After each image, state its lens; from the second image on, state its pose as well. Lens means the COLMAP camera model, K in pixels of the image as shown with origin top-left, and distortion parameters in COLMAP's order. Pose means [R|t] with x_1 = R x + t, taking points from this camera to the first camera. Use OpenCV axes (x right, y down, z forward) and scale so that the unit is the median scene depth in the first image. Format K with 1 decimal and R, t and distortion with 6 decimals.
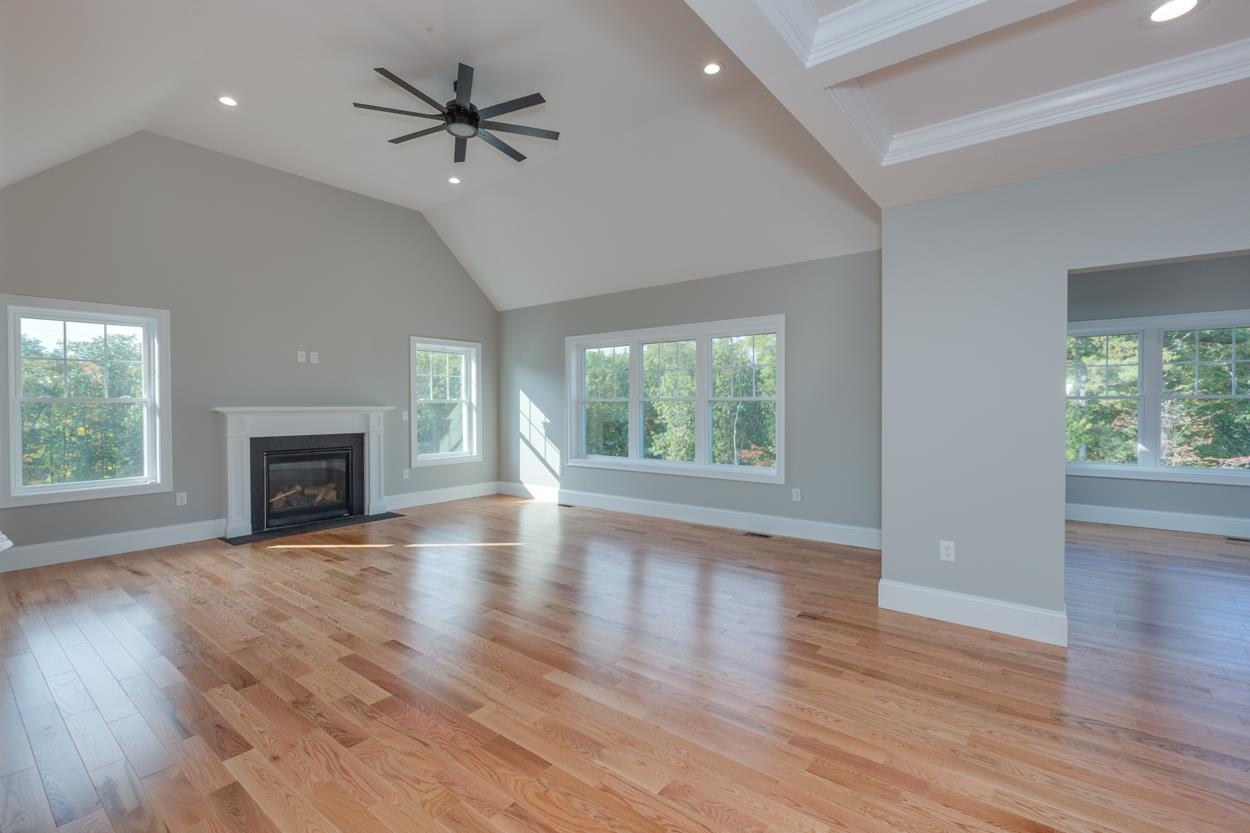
lens RADIAL K [[559.6, 0, 611.6], [0, 559.6, 414.4], [0, 0, 1]] dist [0.001480, 0.000324]
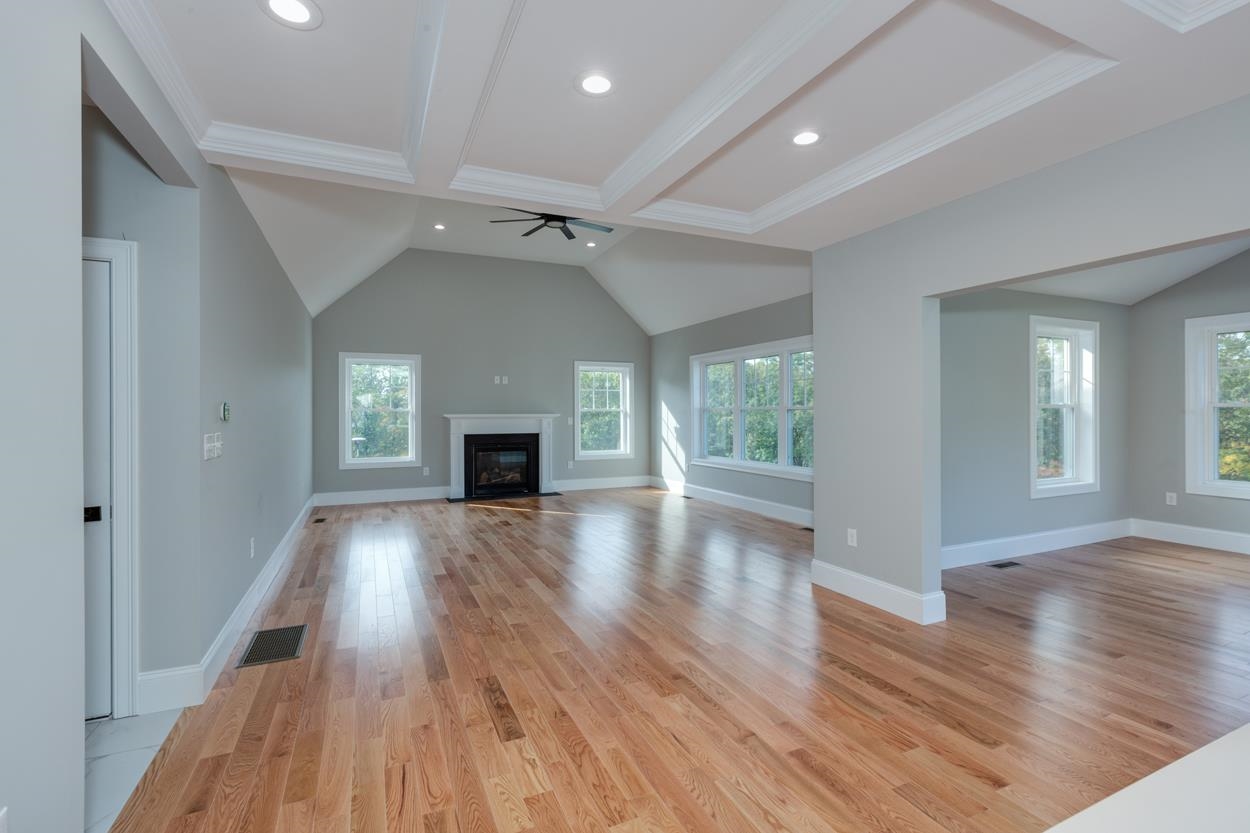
lens RADIAL K [[567.1, 0, 629.5], [0, 567.1, 412.2], [0, 0, 1]] dist [0.001794, 0.000313]
pose [[0.893208, 0.000473, -0.449644, 0.379697], [-0.008007, 0.999858, -0.014854, 0.000580], [0.449573, 0.016868, 0.893084, -0.150208]]
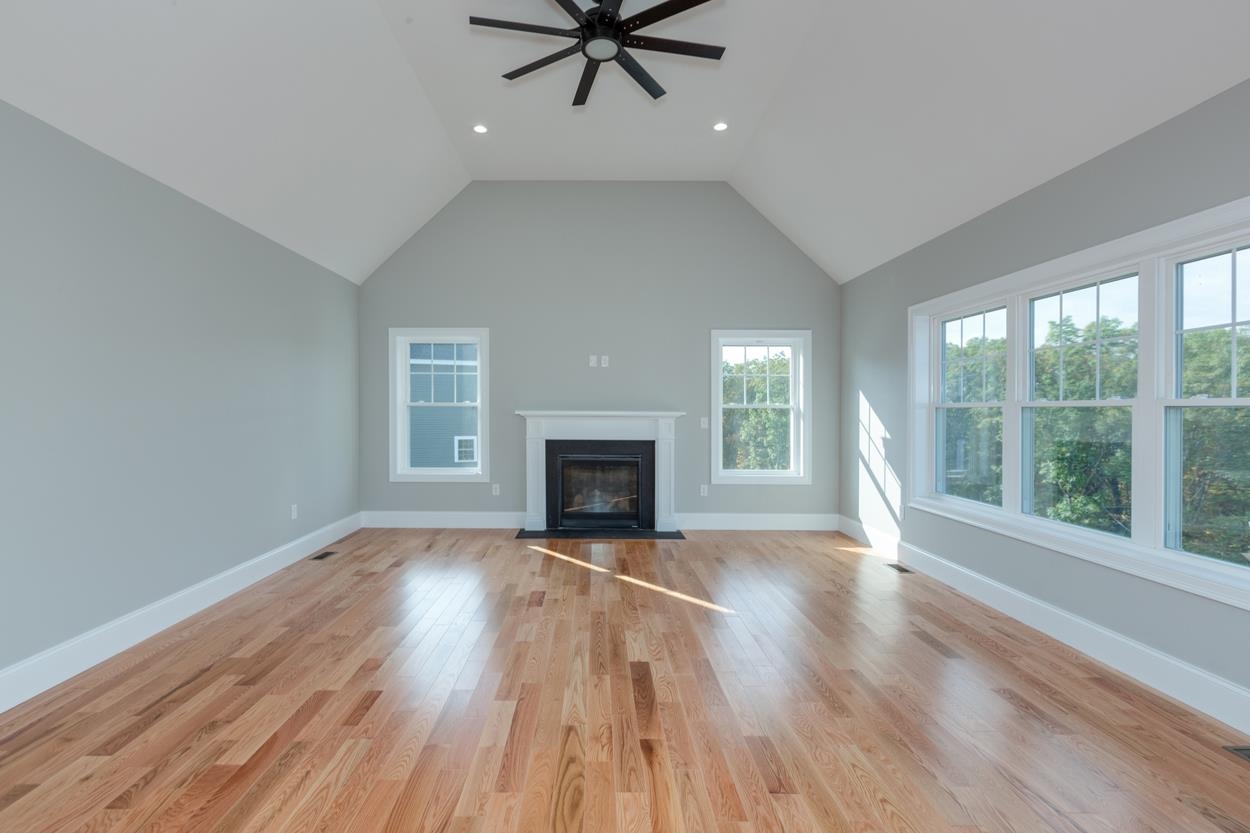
lens RADIAL K [[570.5, 0, 614.3], [0, 570.5, 408.1], [0, 0, 1]] dist [0.000374, -0.000144]
pose [[0.635244, 0.005692, -0.772291, 0.232879], [-0.021333, 0.999721, -0.010179, -0.008599], [0.772017, 0.022942, 0.635188, 0.344027]]
